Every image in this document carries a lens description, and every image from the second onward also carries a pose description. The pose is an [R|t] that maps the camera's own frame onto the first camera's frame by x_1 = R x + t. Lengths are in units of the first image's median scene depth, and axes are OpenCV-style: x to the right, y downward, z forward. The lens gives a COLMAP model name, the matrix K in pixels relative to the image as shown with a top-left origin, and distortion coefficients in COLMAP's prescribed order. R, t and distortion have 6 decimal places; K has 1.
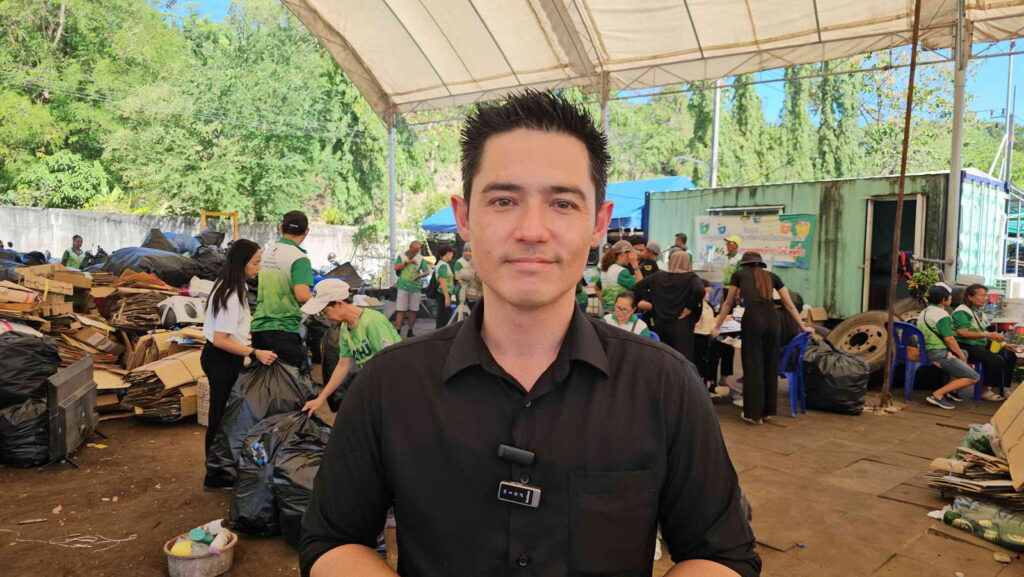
lens RADIAL K [[723.6, 0, 521.7], [0, 723.6, 286.9], [0, 0, 1]] dist [0.051817, -0.028729]
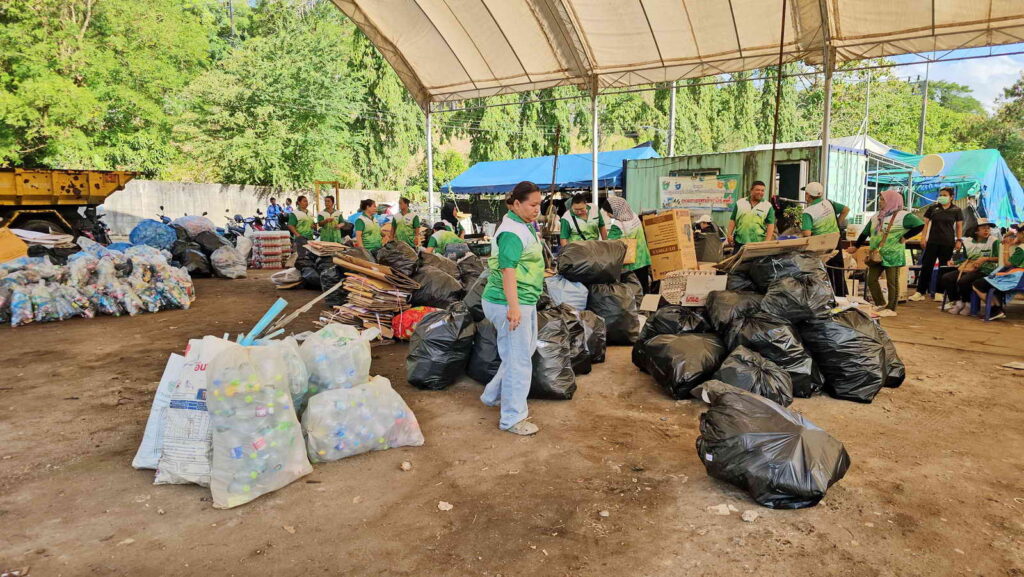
lens RADIAL K [[723.6, 0, 517.5], [0, 723.6, 293.0], [0, 0, 1]] dist [0.051817, -0.028729]
pose [[0.998538, -0.027467, 0.046549, -0.076113], [0.024576, 0.997799, 0.061585, 0.023688], [-0.048138, -0.060351, 0.997016, -0.286024]]
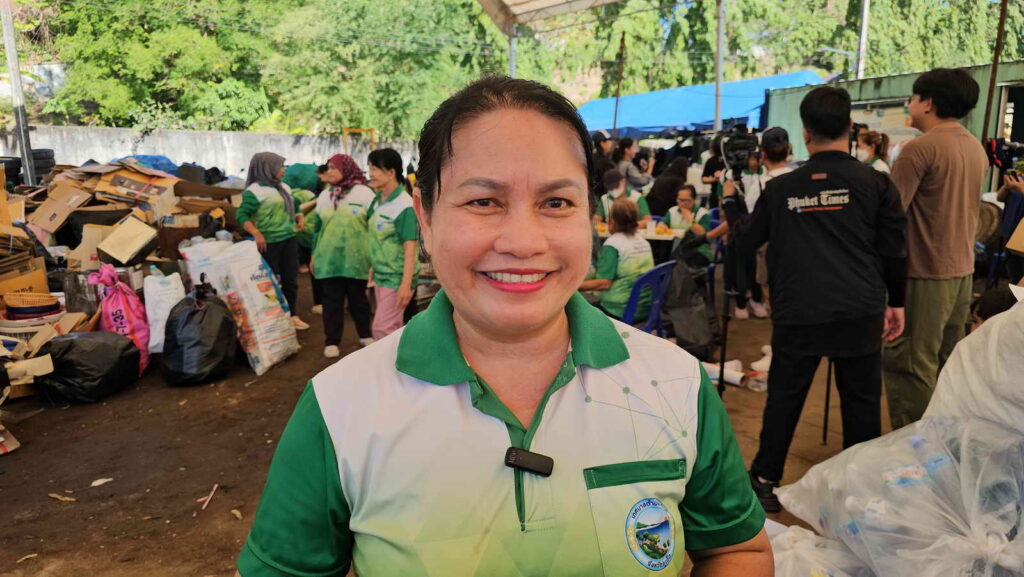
lens RADIAL K [[723.6, 0, 518.6], [0, 723.6, 292.8], [0, 0, 1]] dist [0.051817, -0.028729]
pose [[0.980646, 0.005010, -0.195726, 0.029999], [0.020127, 0.991797, 0.126229, 0.006805], [0.194753, -0.127725, 0.972501, -0.039815]]
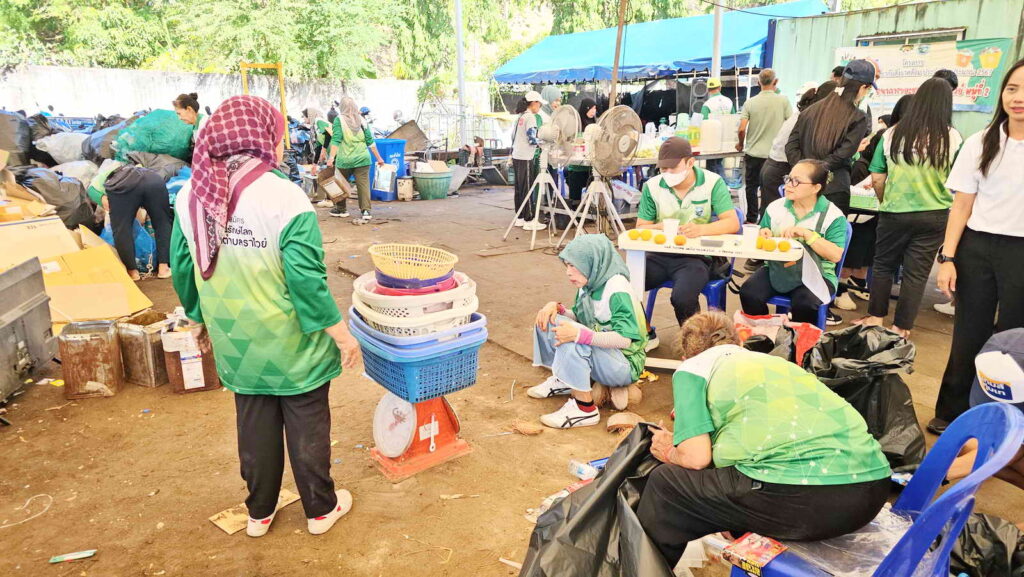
lens RADIAL K [[723.6, 0, 515.3], [0, 723.6, 289.7], [0, 0, 1]] dist [0.051817, -0.028729]
pose [[0.993068, 0.003012, -0.117501, -0.008909], [0.020120, 0.980561, 0.195180, -0.002164], [0.115805, -0.196191, 0.973703, 0.091083]]
